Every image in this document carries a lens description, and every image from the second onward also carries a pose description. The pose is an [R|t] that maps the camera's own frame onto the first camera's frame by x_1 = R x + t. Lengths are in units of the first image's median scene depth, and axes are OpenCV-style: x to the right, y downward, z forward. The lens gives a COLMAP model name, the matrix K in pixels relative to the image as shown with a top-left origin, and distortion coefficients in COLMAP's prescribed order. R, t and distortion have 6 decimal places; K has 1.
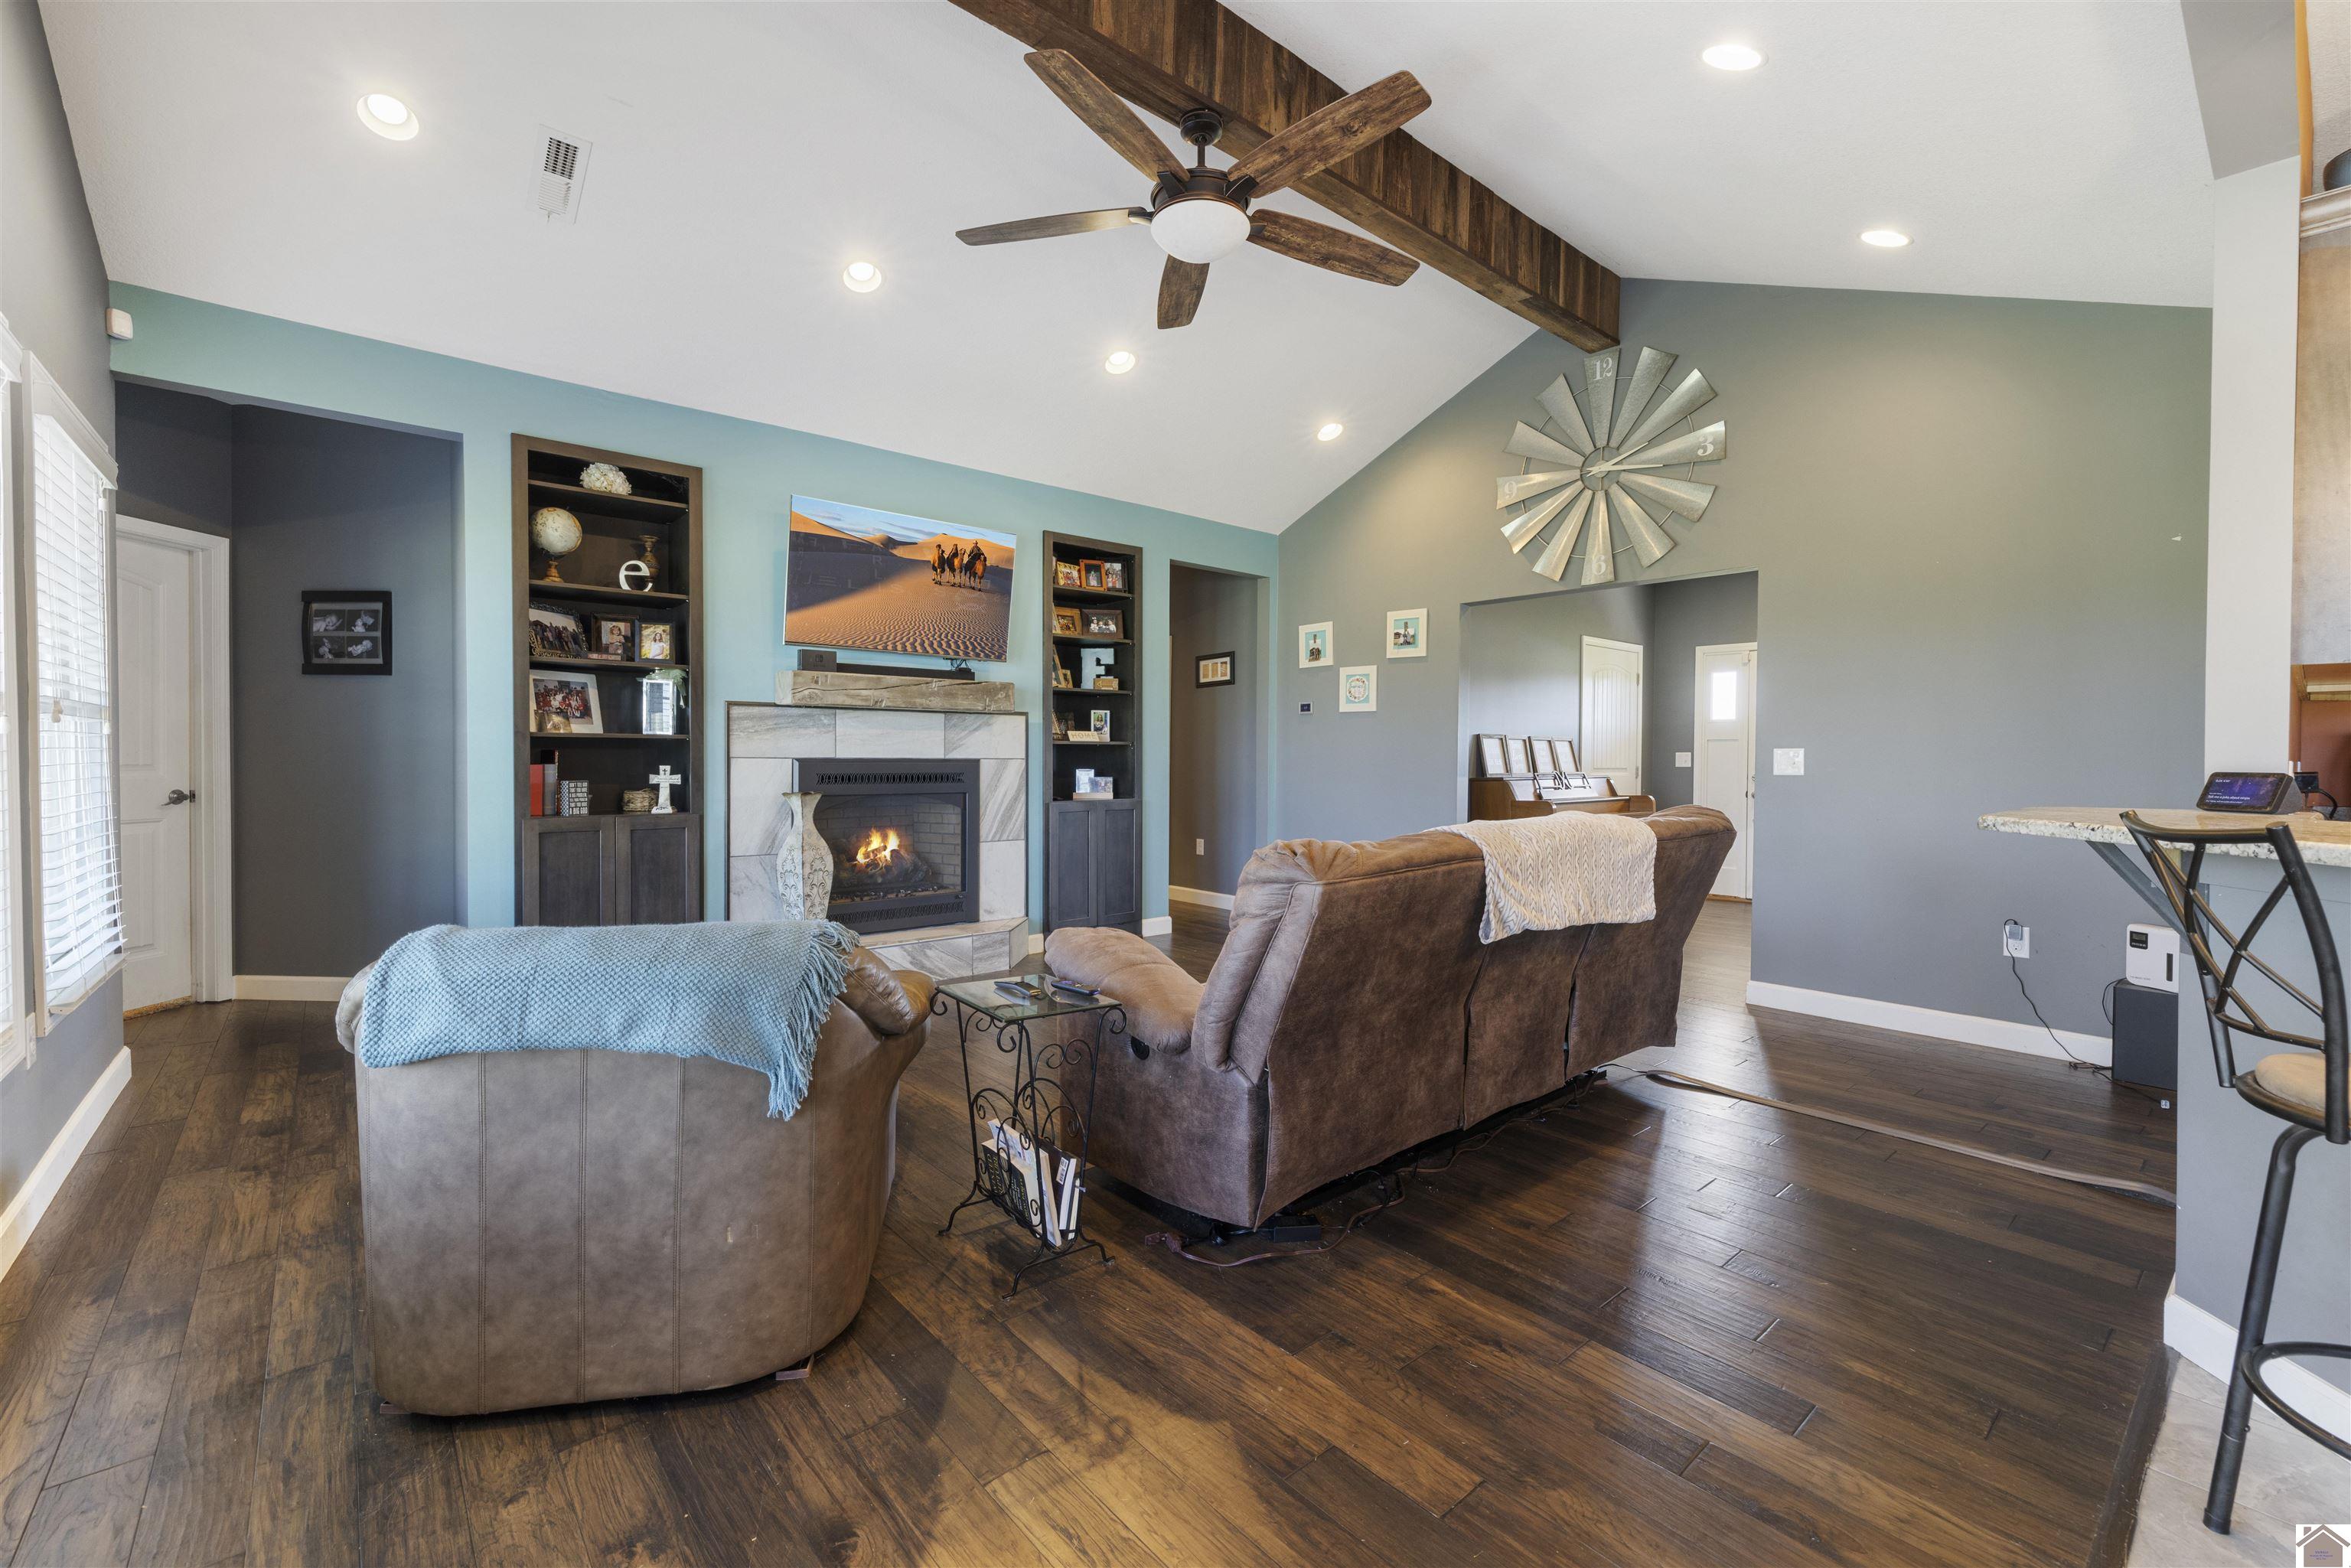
lens RADIAL K [[981.6, 0, 1166.8], [0, 981.6, 773.0], [0, 0, 1]] dist [0.001229, -0.000483]
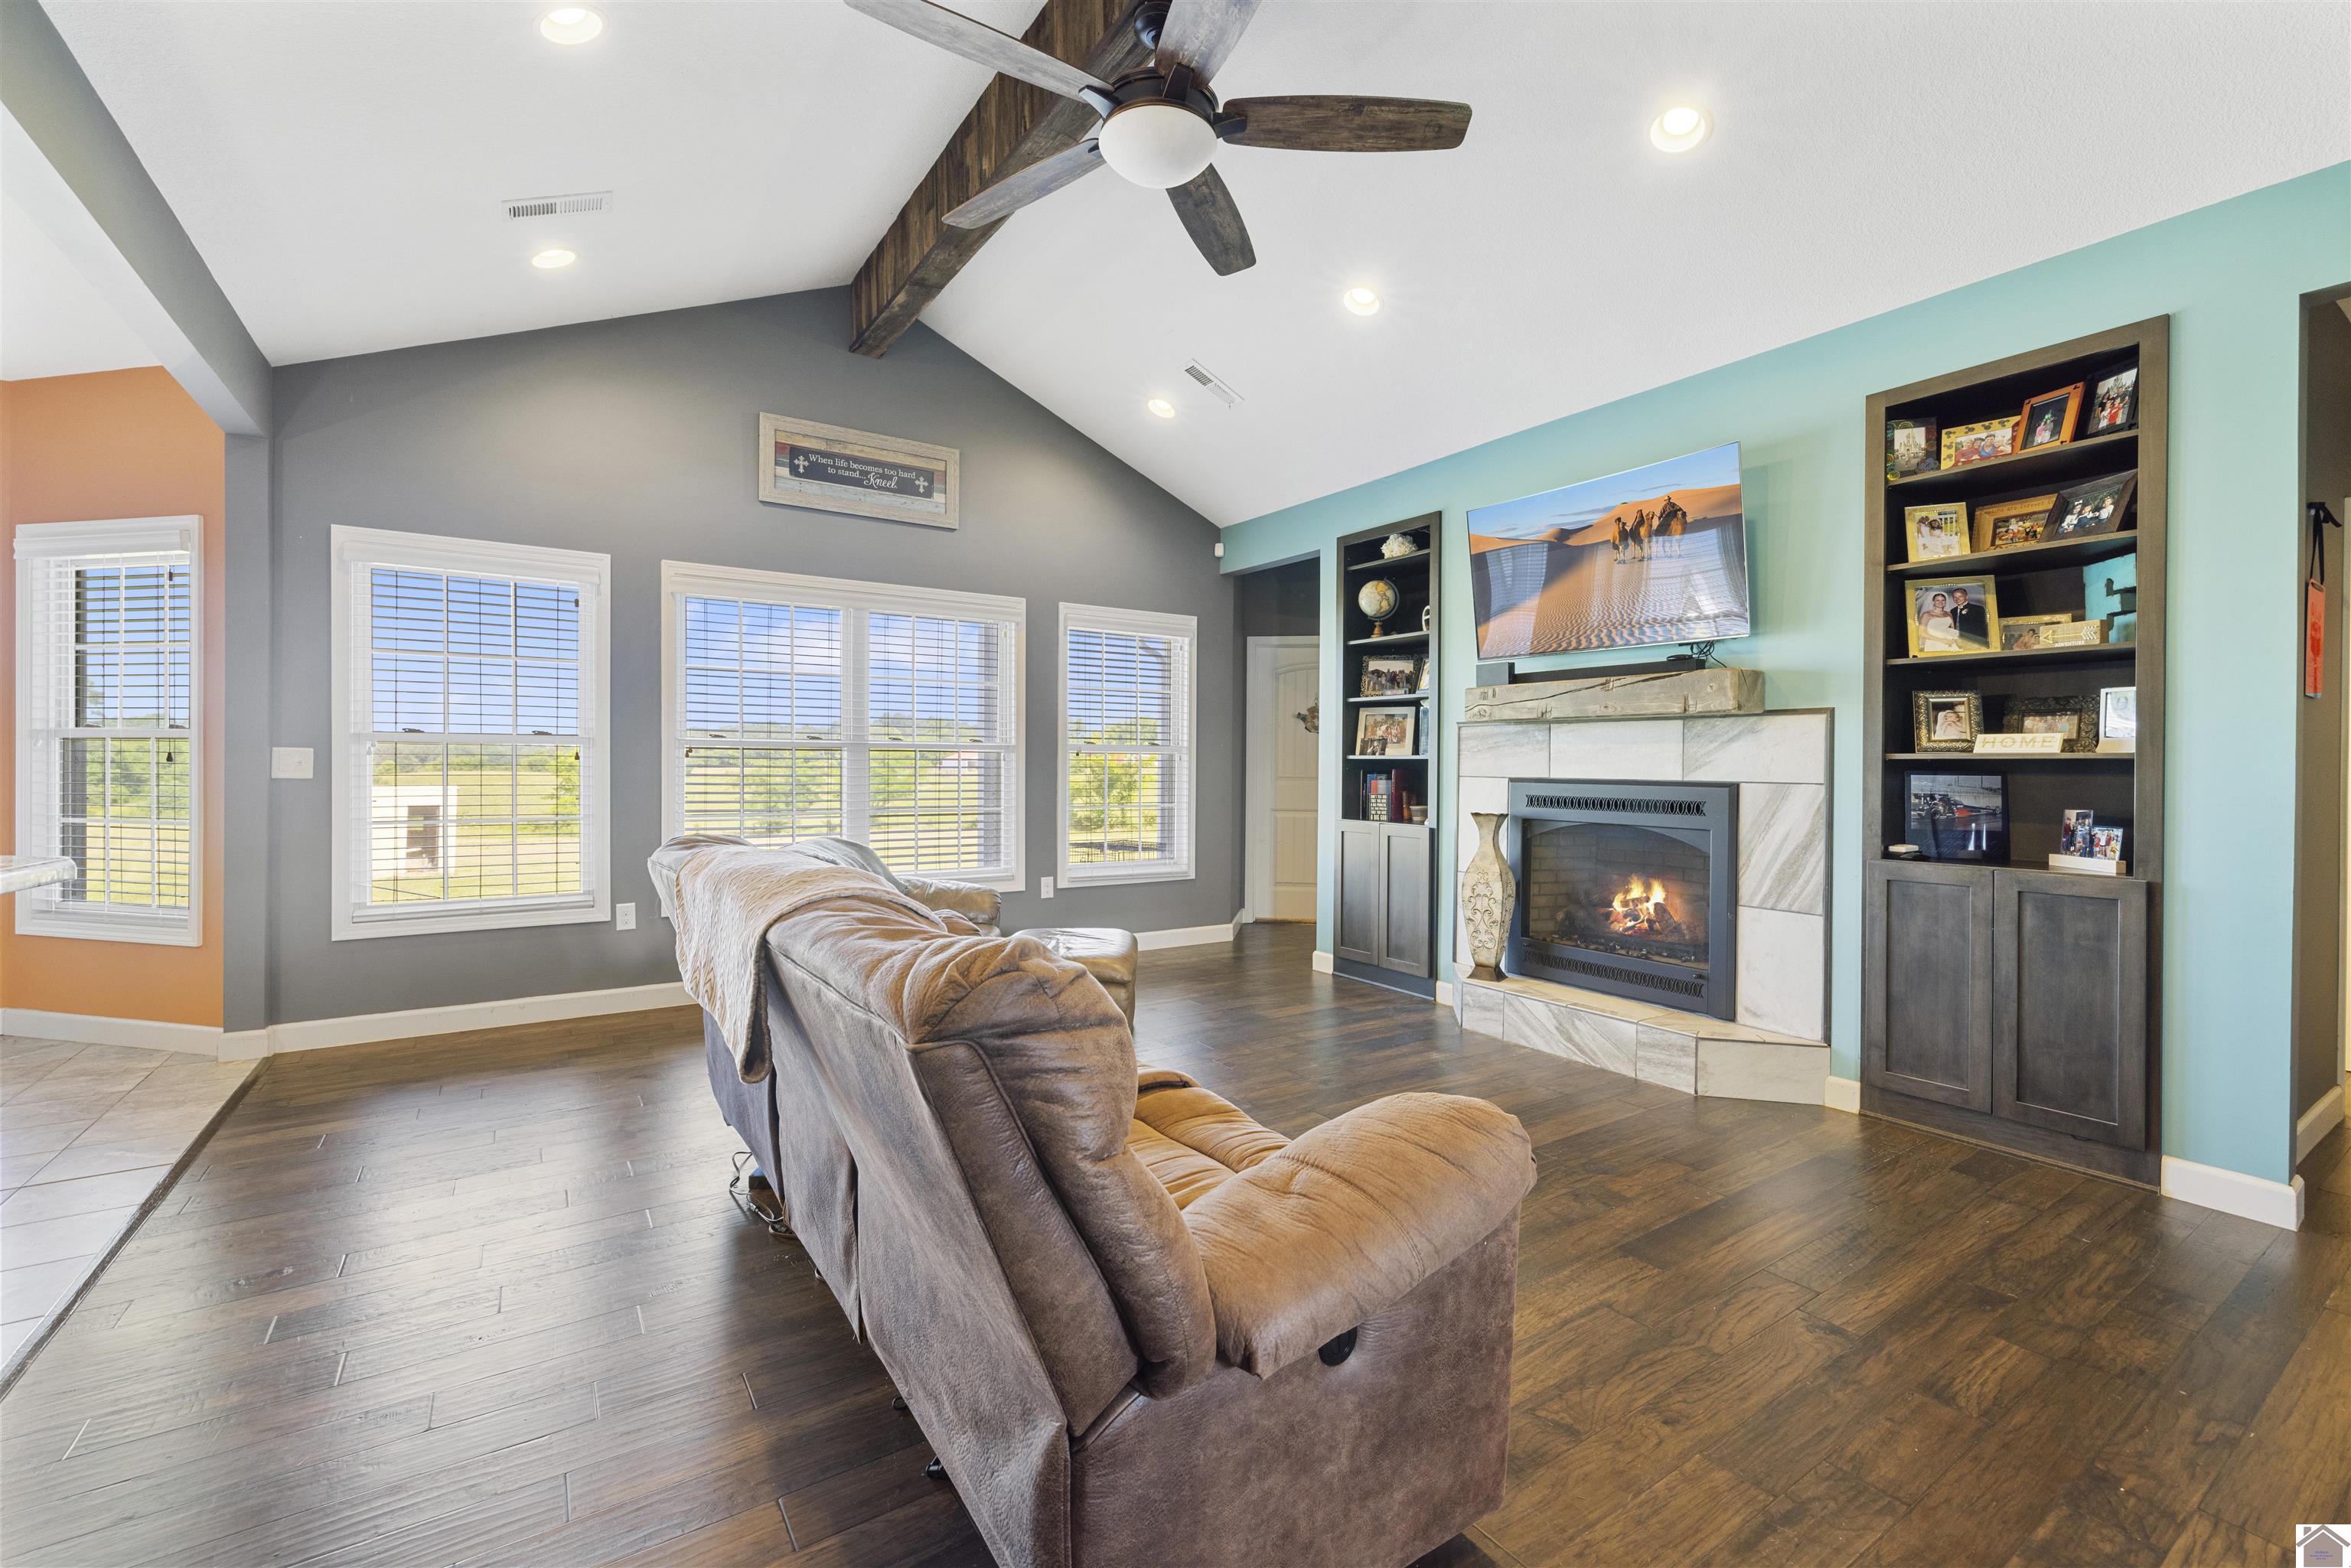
lens RADIAL K [[981.6, 0, 1166.8], [0, 981.6, 773.0], [0, 0, 1]] dist [0.001229, -0.000483]
pose [[-0.116597, -0.001530, -0.993178, 0.546945], [-0.029715, 0.999557, 0.001949, -0.010964], [0.992735, 0.029740, -0.116591, 0.711724]]
